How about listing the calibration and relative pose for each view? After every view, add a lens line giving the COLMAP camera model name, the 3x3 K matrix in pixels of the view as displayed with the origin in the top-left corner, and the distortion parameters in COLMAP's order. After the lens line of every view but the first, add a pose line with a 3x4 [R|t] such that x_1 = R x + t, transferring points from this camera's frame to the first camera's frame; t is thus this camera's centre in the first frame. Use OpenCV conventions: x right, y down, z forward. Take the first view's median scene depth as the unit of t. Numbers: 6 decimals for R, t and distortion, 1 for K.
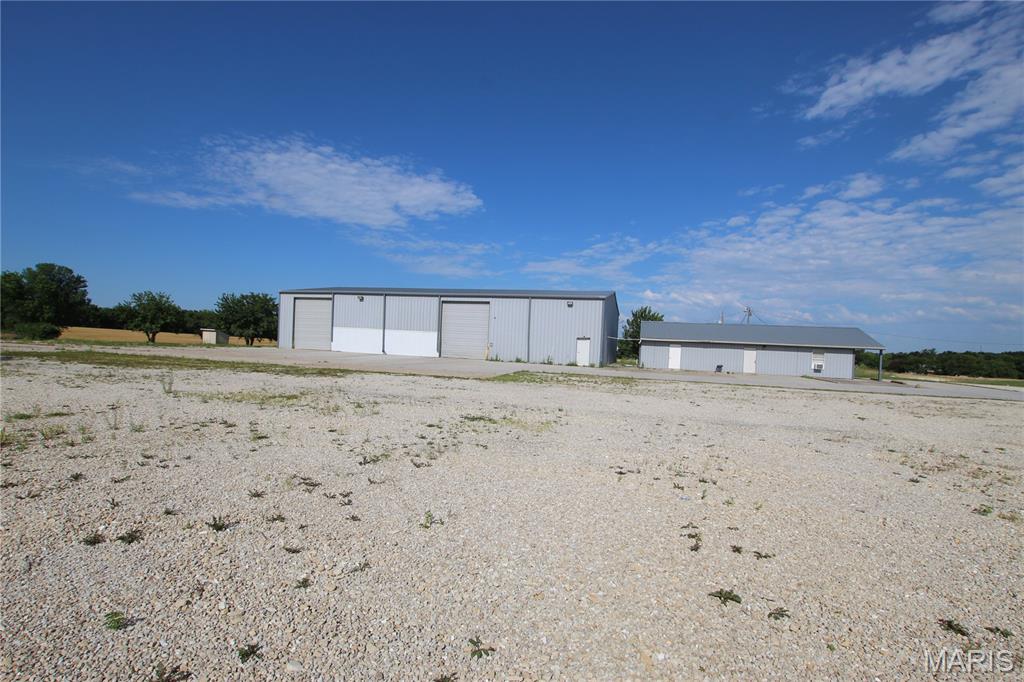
lens RADIAL K [[469.4, 0, 522.7], [0, 469.4, 339.7], [0, 0, 1]] dist [-0.028831, 0.000736]
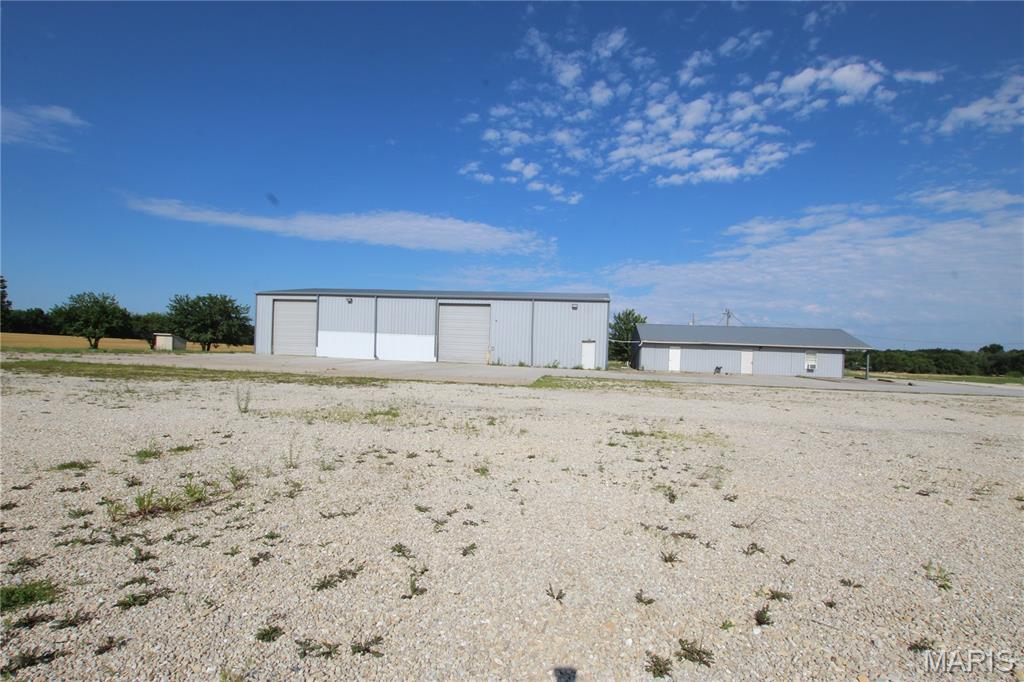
lens RADIAL K [[469.4, 0, 522.7], [0, 469.4, 339.7], [0, 0, 1]] dist [-0.028831, 0.000736]
pose [[0.994333, -0.007294, 0.106064, -0.104605], [0.007742, 0.999963, -0.003809, -0.003134], [-0.106032, 0.004609, 0.994352, 0.030221]]
